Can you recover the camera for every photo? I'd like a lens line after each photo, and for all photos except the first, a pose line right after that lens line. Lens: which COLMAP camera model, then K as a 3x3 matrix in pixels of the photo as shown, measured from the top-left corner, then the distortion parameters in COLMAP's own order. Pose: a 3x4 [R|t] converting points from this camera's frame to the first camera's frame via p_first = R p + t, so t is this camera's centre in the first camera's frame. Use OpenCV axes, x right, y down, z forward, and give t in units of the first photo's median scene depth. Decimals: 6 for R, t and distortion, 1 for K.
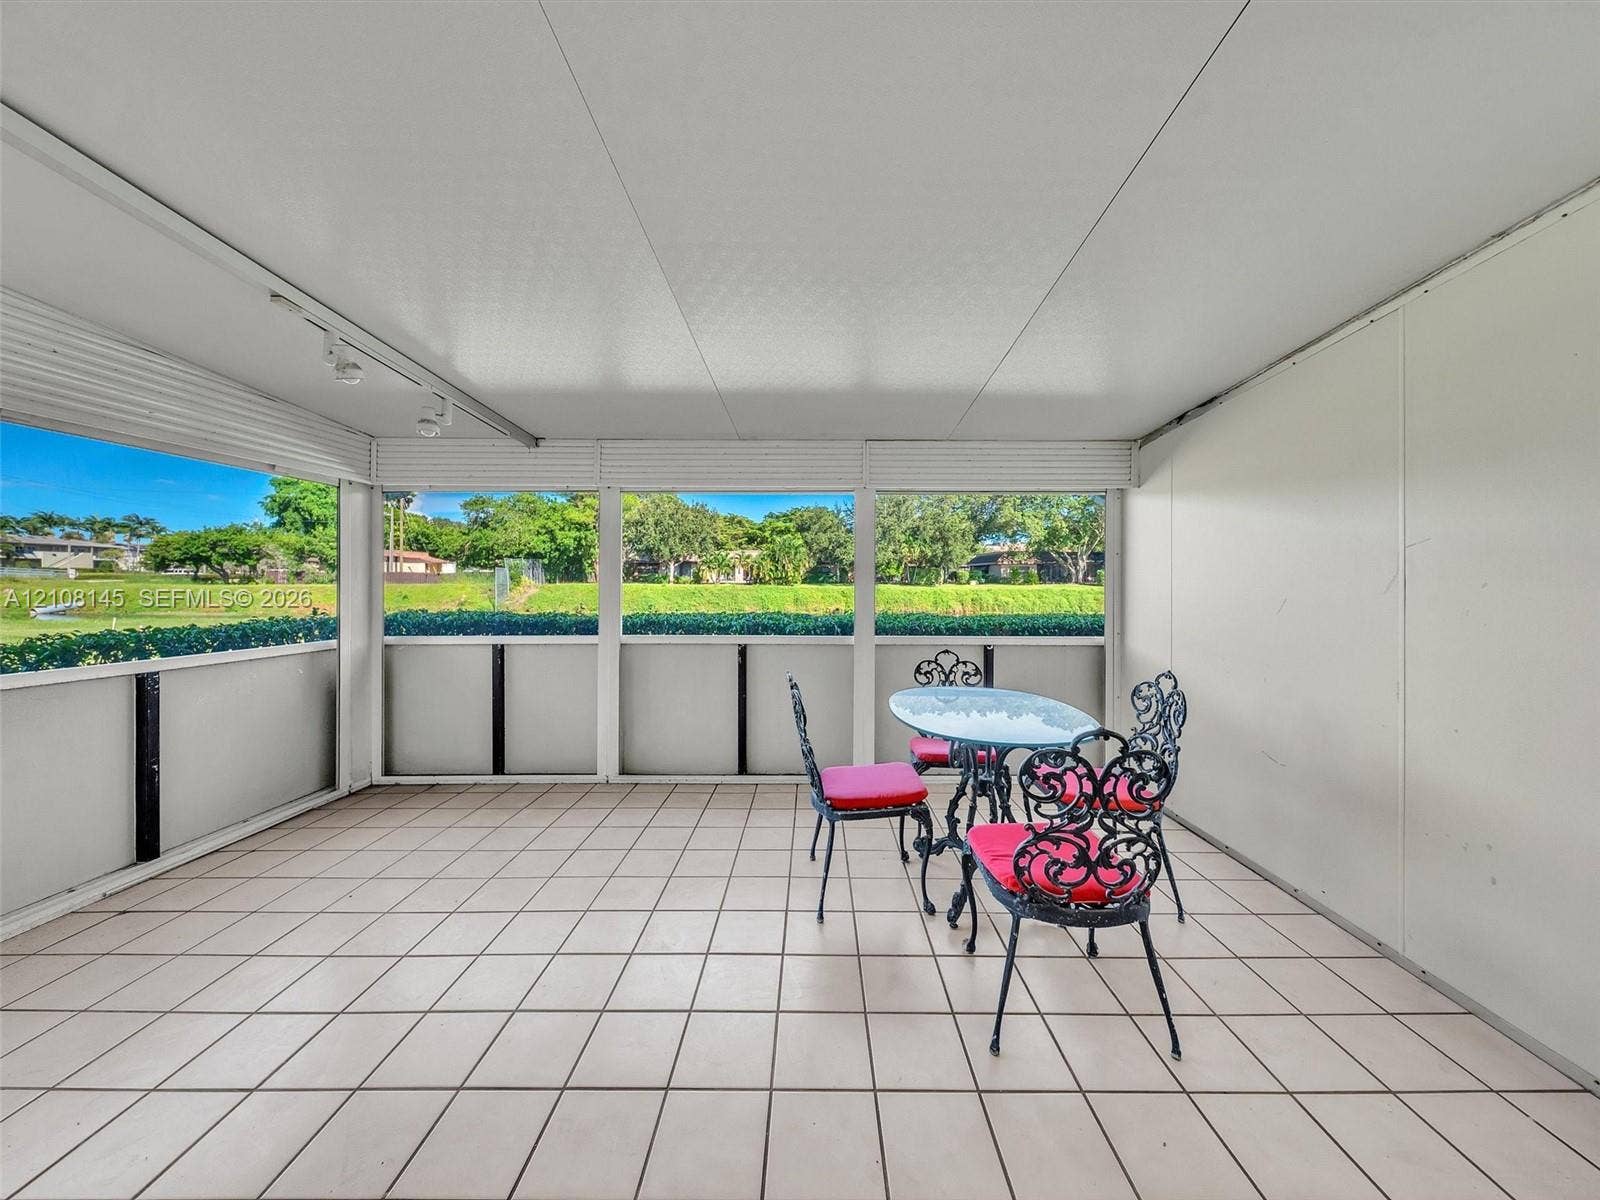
lens RADIAL K [[532.6, 0, 802.8], [0, 532.6, 593.8], [0, 0, 1]] dist [-0.011107, -0.000248]
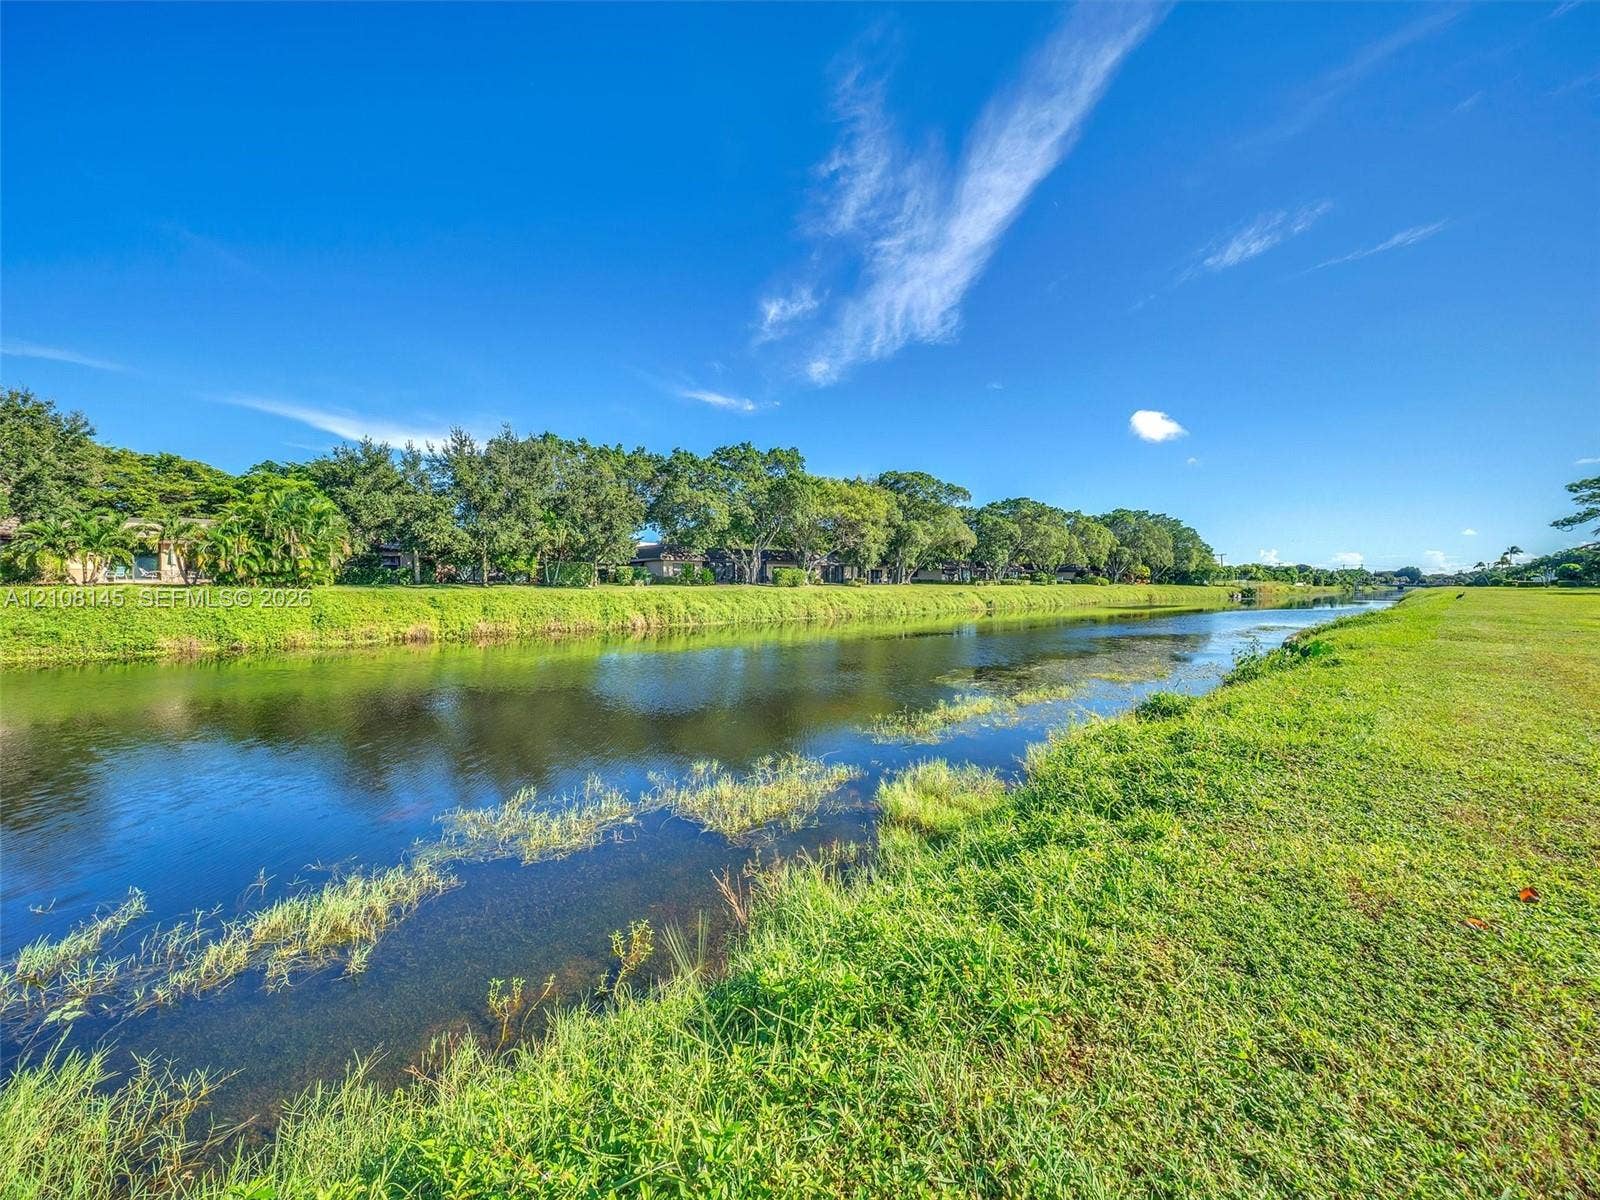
lens RADIAL K [[532.6, 0, 788.1], [0, 532.6, 599.0], [0, 0, 1]] dist [-0.011107, -0.000248]
pose [[0.769916, -0.017770, 0.637897, 0.009209], [0.016902, 0.999829, 0.007453, -0.000987], [-0.637921, 0.005044, 0.770085, 0.310277]]
